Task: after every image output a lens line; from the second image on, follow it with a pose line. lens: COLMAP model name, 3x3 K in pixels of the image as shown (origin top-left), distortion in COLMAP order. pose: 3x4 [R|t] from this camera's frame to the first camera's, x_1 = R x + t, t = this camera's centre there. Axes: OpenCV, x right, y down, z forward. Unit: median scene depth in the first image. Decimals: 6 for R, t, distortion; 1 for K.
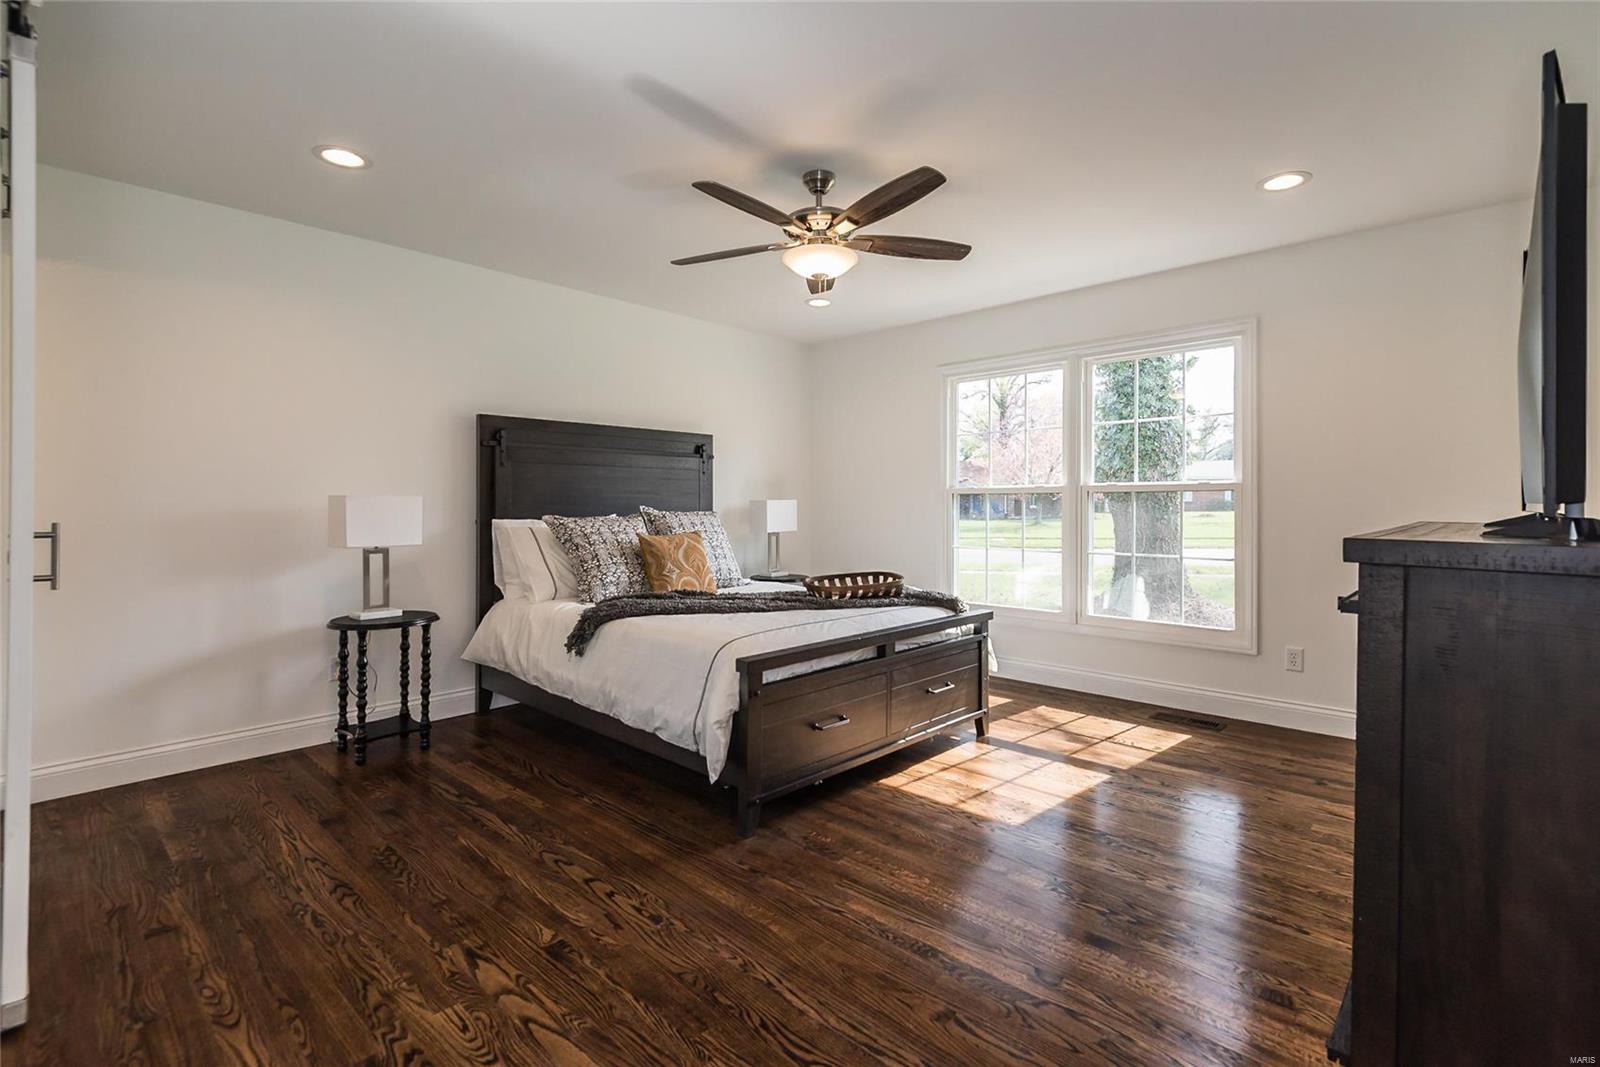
lens RADIAL K [[735.7, 0, 768.0], [0, 735.7, 519.3], [0, 0, 1]] dist [0.018665, -0.009872]
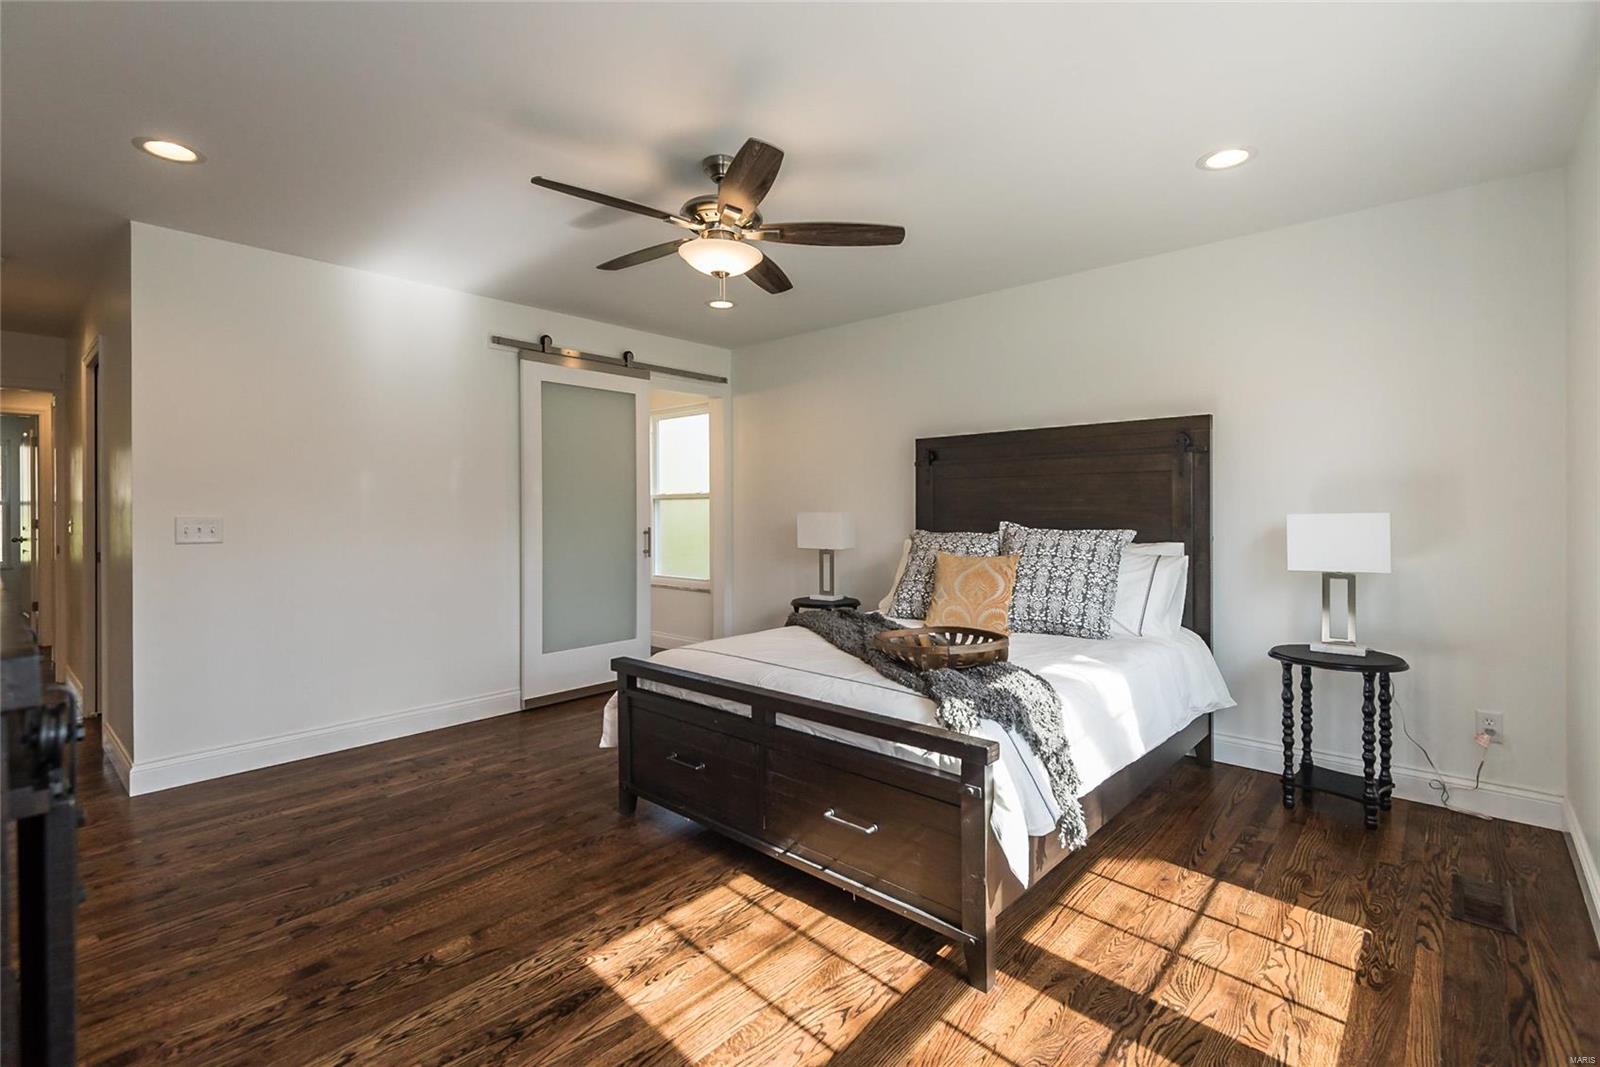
lens RADIAL K [[735.7, 0, 799.4], [0, 735.7, 518.4], [0, 0, 1]] dist [0.018665, -0.009872]
pose [[0.050126, -0.000986, -0.998742, 0.897370], [-0.031042, 0.999515, -0.002545, -0.016478], [0.998260, 0.031130, 0.050071, 0.976618]]
